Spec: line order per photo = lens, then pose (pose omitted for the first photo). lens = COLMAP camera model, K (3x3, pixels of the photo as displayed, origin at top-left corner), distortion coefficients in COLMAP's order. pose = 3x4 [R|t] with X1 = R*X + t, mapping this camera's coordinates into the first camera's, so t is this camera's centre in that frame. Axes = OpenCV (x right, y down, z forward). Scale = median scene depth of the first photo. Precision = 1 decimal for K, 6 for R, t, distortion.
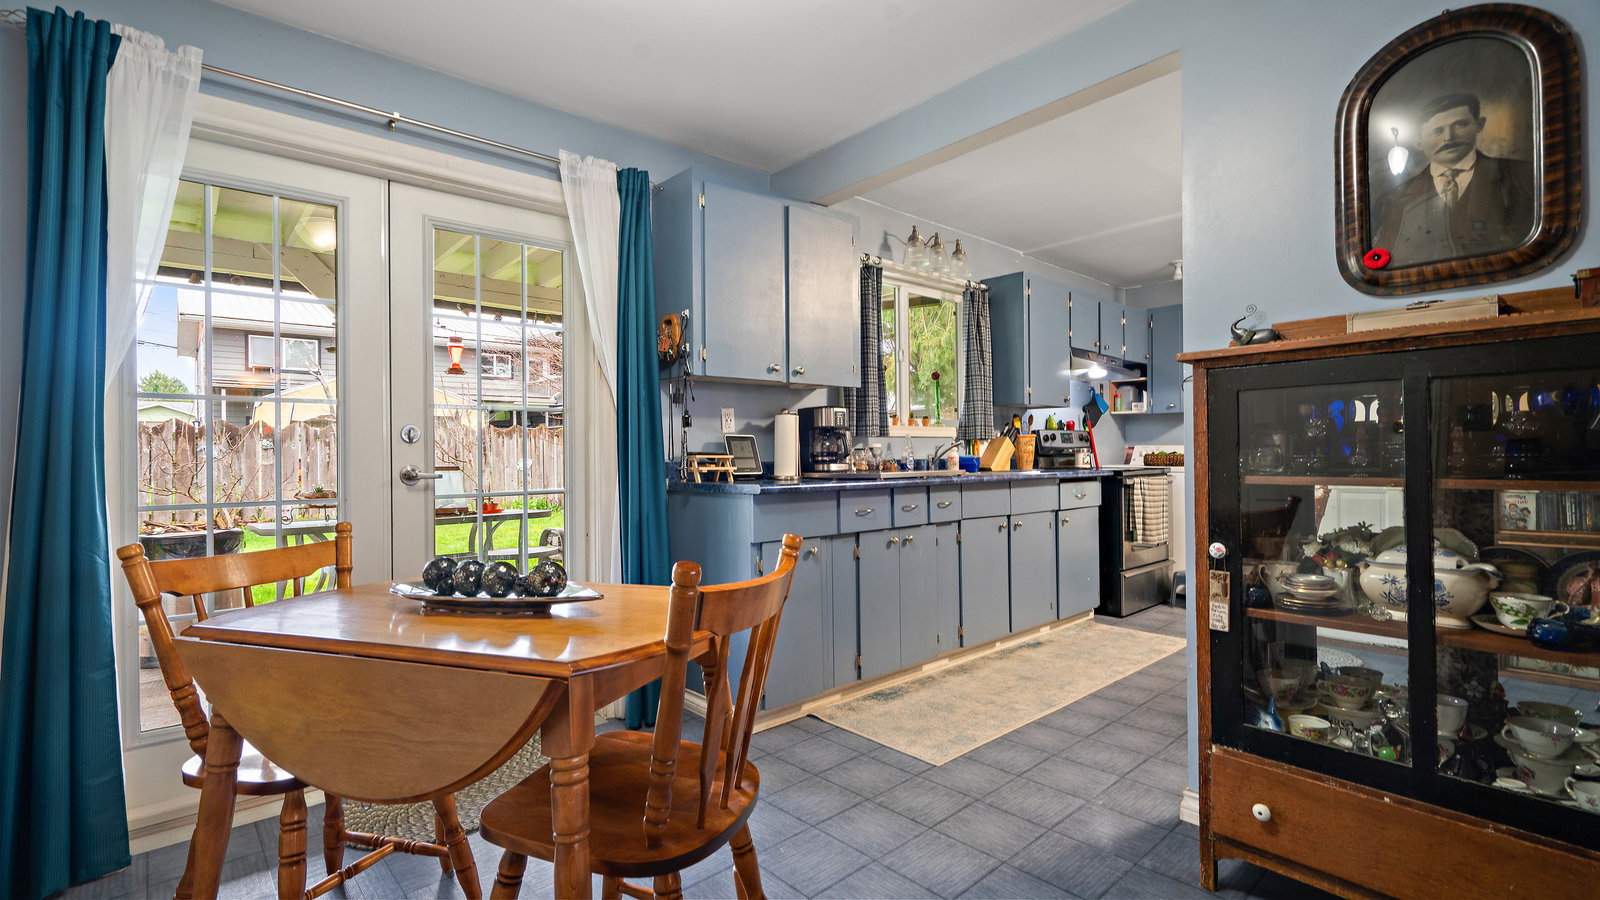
lens RADIAL K [[725.5, 0, 800.0], [0, 725.5, 450.0], [0, 0, 1]] dist [-0.000503, -0.000550]
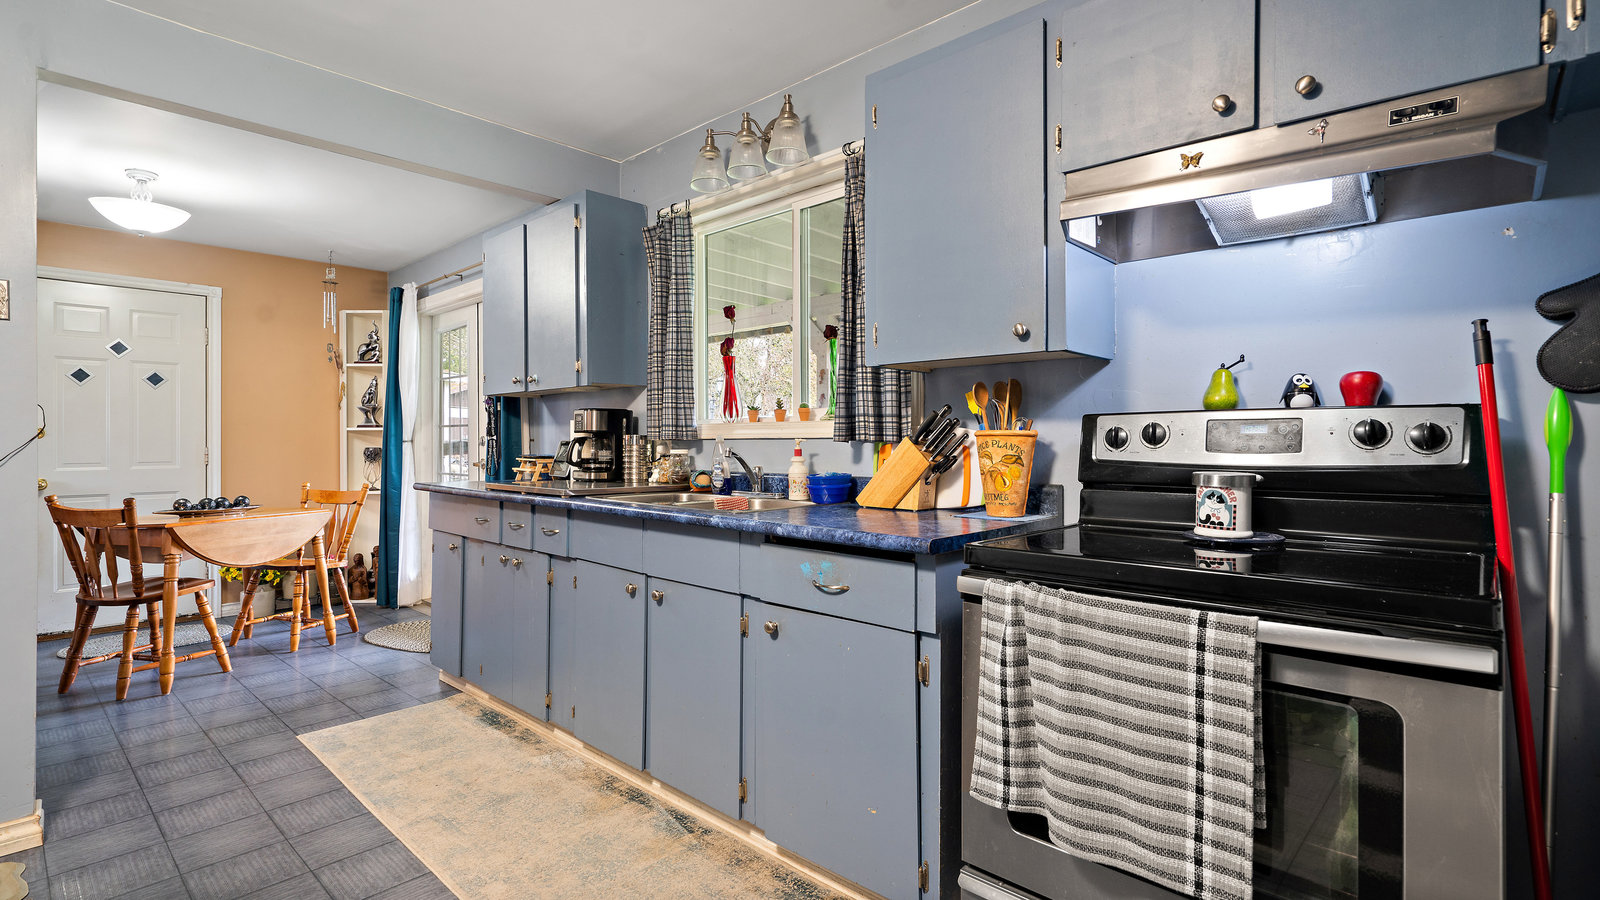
lens RADIAL K [[725.5, 0, 800.0], [0, 725.5, 450.0], [0, 0, 1]] dist [-0.000503, -0.000550]
pose [[0.101005, 0.017043, -0.994740, 0.749422], [0.000111, 0.999853, 0.017142, -0.020082], [0.994886, -0.001842, 0.100988, 0.894907]]
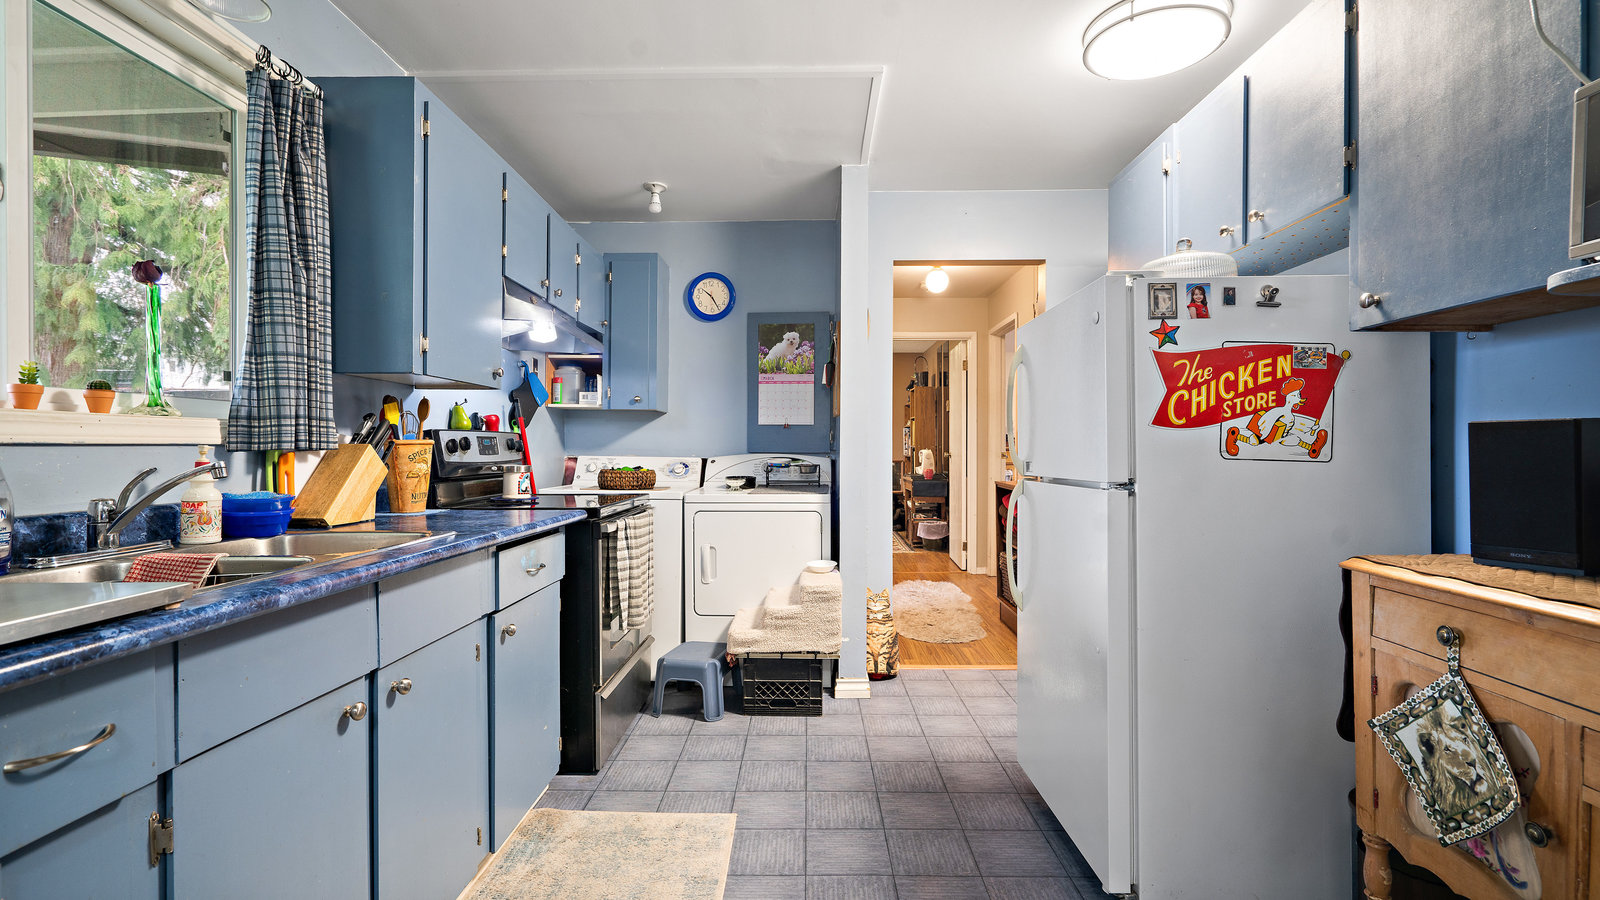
lens RADIAL K [[725.5, 0, 800.0], [0, 725.5, 450.0], [0, 0, 1]] dist [-0.000503, -0.000550]
pose [[0.684080, 0.008643, 0.729356, 0.143126], [-0.012783, 0.999918, 0.000140, -0.018428], [-0.729295, -0.009419, 0.684134, 0.506117]]
